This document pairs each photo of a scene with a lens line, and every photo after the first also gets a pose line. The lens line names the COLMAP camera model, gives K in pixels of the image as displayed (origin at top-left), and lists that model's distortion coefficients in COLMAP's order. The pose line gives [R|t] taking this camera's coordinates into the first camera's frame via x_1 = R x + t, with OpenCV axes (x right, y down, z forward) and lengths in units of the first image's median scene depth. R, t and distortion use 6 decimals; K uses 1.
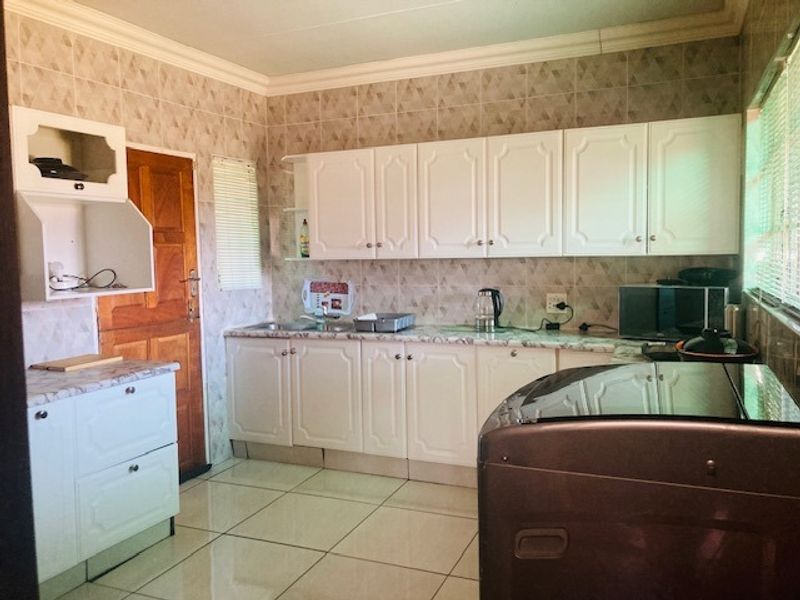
lens RADIAL K [[654.7, 0, 400.0], [0, 654.7, 300.0], [0, 0, 1]] dist [0.049228, -0.048895]
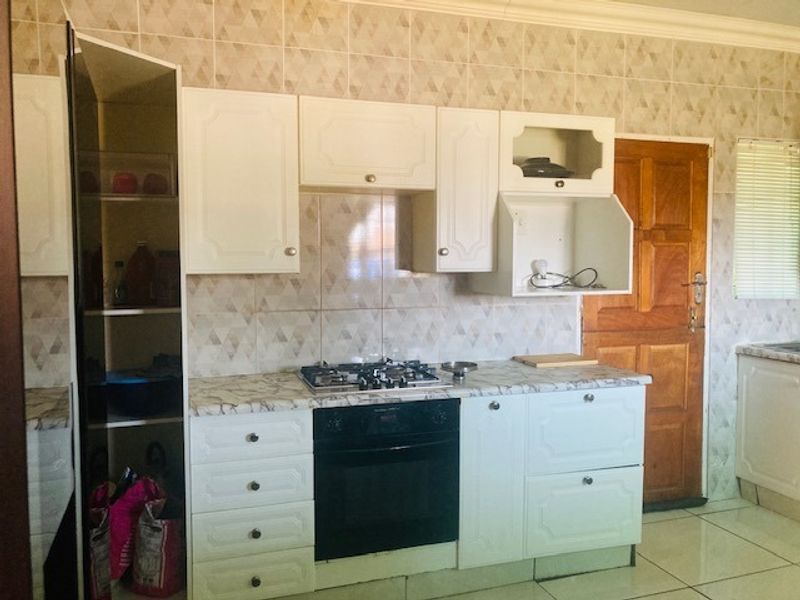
lens RADIAL K [[644.5, 0, 398.6], [0, 644.5, 297.4], [0, 0, 1]] dist [0.035618, -0.054104]
pose [[0.657292, 0.069536, -0.750422, 0.080711], [-0.071691, 0.996988, 0.029589, -0.011529], [0.750219, 0.034350, 0.660297, 0.158075]]
